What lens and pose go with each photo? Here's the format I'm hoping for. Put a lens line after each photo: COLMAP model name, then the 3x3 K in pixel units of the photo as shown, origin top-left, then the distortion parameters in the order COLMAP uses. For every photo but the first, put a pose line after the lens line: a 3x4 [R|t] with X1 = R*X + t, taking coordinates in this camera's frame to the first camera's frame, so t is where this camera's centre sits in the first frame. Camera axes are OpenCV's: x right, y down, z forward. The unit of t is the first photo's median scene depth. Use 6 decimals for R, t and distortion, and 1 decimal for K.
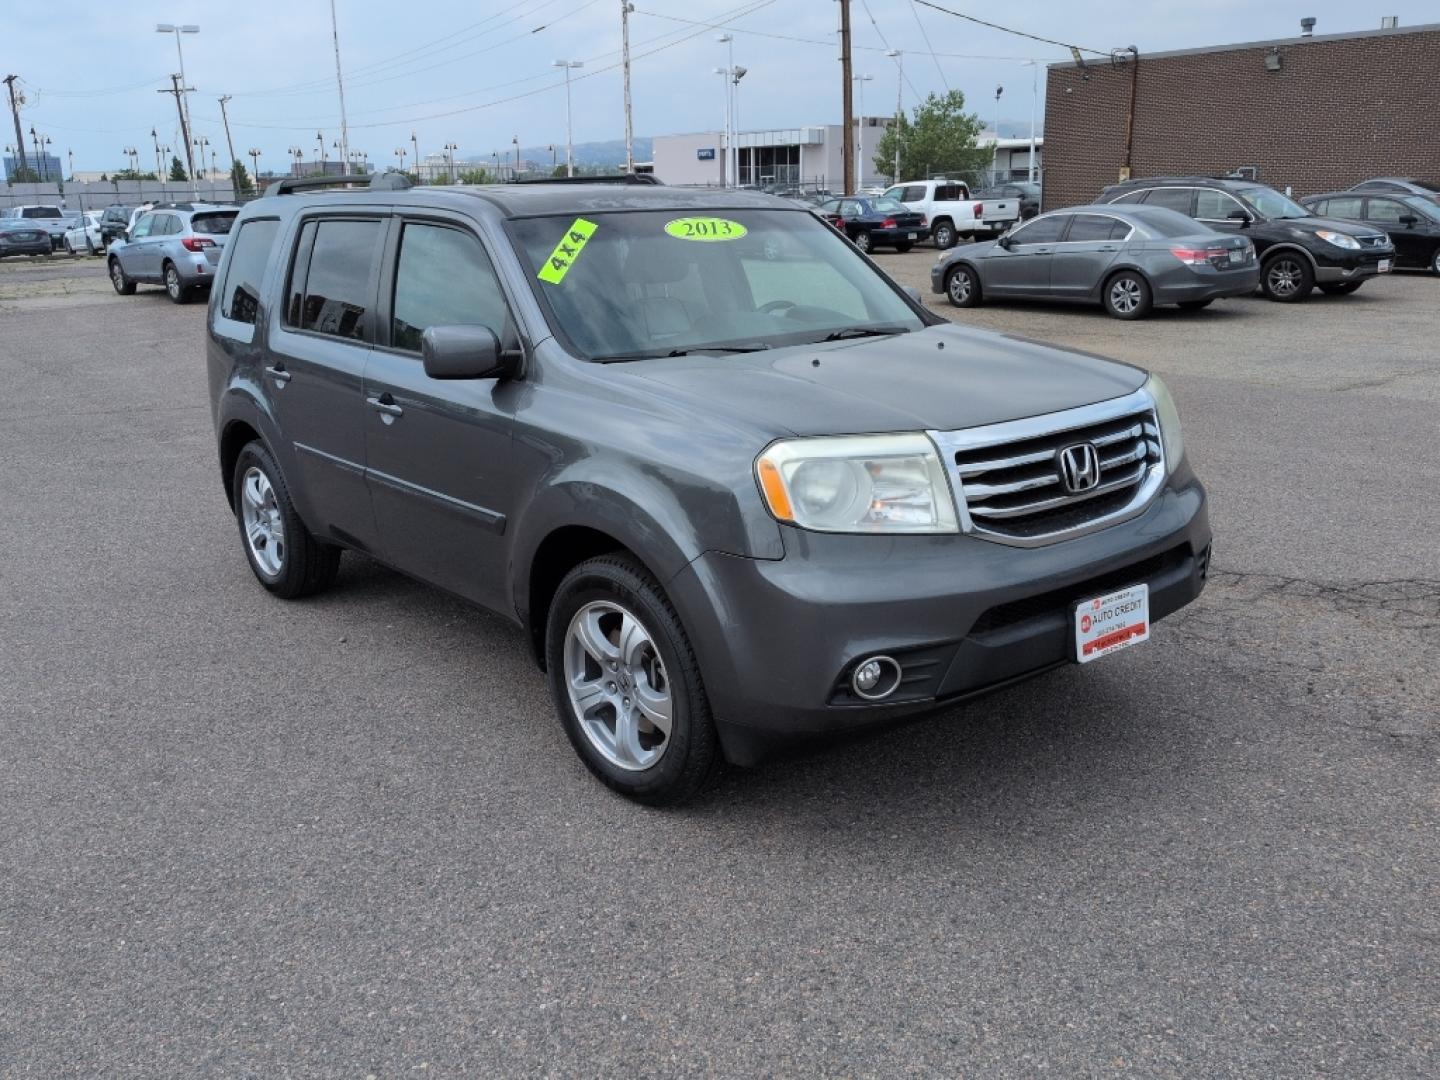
lens RADIAL K [[1221.7, 0, 724.5], [0, 1221.7, 534.8], [0, 0, 1]] dist [0.093663, -0.153393]
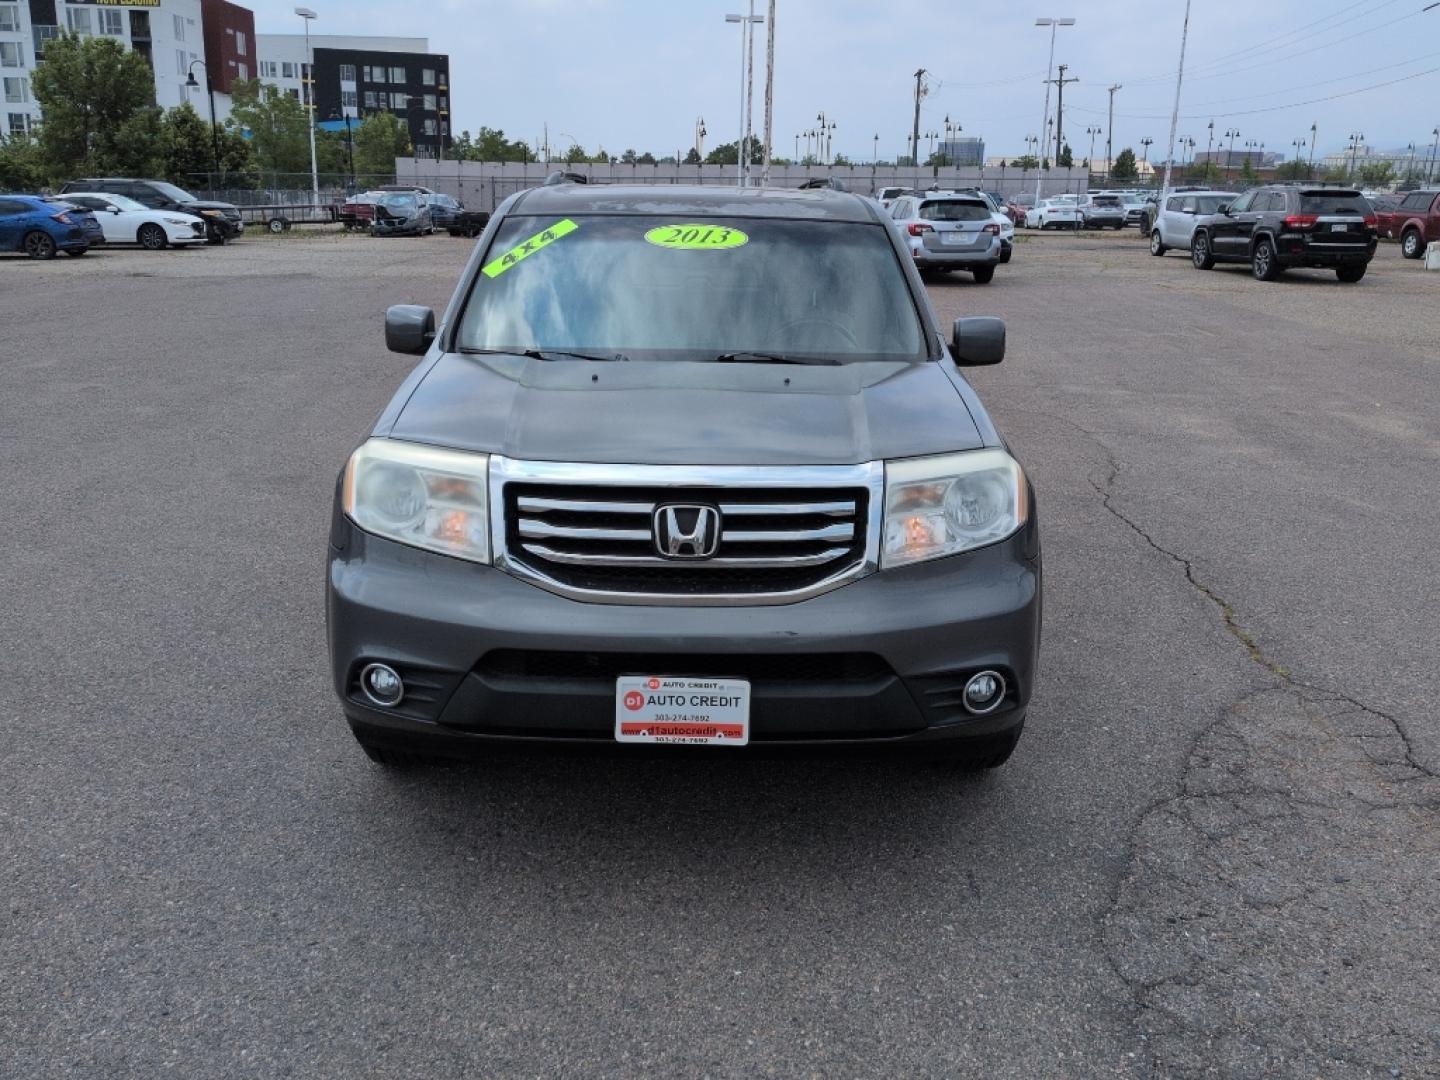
lens RADIAL K [[1221.7, 0, 724.5], [0, 1221.7, 534.8], [0, 0, 1]] dist [0.093663, -0.153393]
pose [[0.779086, 0.204406, -0.592658, 0.721567], [-0.199489, 0.977046, 0.074739, -0.106486], [0.594330, 0.060001, 0.801980, 0.272348]]
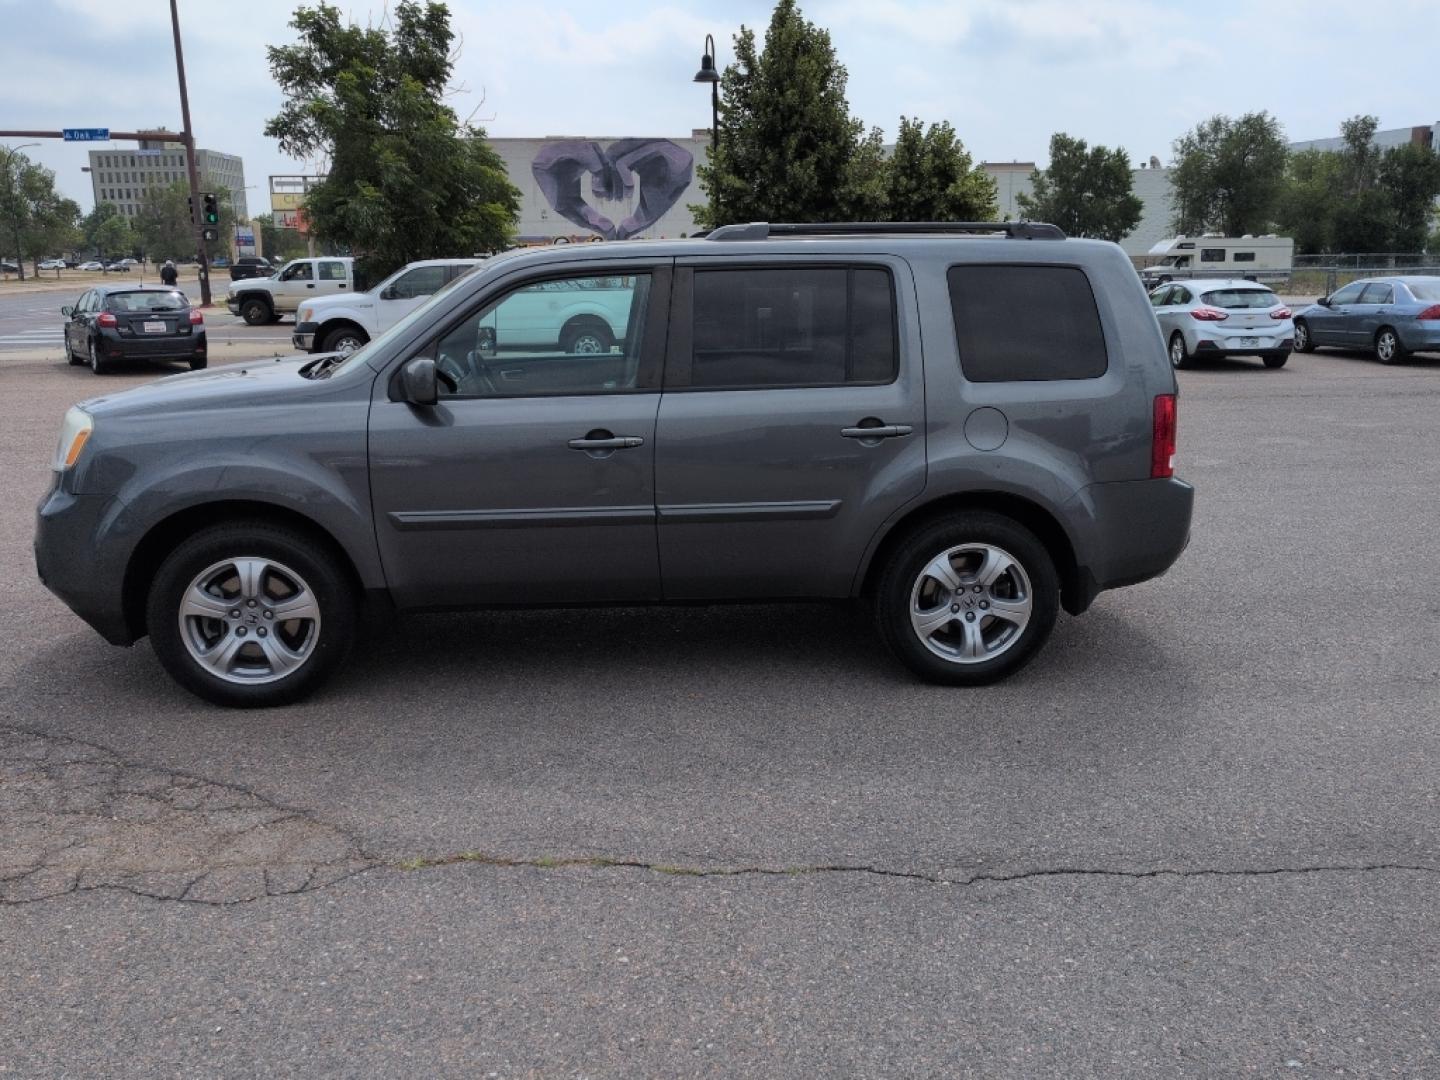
lens RADIAL K [[1219.5, 0, 720.0], [0, 1219.5, 540.0], [0, 0, 1]] dist [0.082177, -0.146534]
pose [[-0.555338, 0.217306, -0.802732, 1.010658], [-0.200272, 0.901903, 0.382703, -0.613790], [0.807150, 0.373294, -0.457341, 2.140927]]
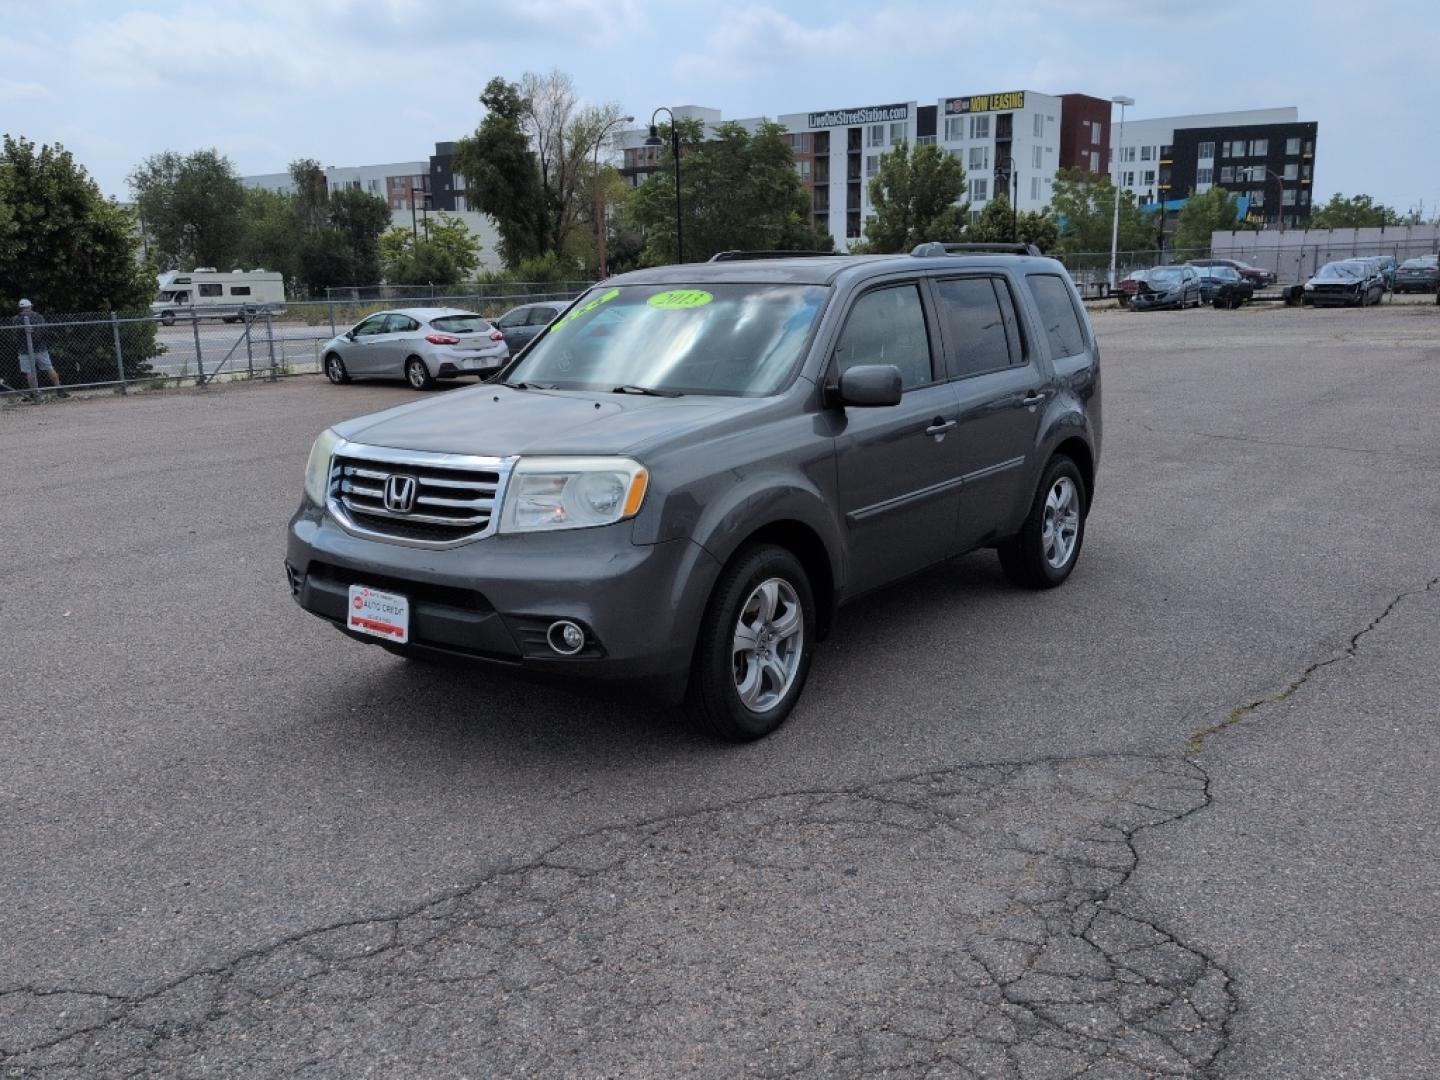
lens RADIAL K [[1221.7, 0, 724.5], [0, 1221.7, 534.8], [0, 0, 1]] dist [0.093663, -0.153393]
pose [[0.240353, 0.221632, -0.945045, 1.397218], [-0.240013, 0.956923, 0.163376, -0.266813], [0.940545, 0.187555, 0.283194, 0.837040]]
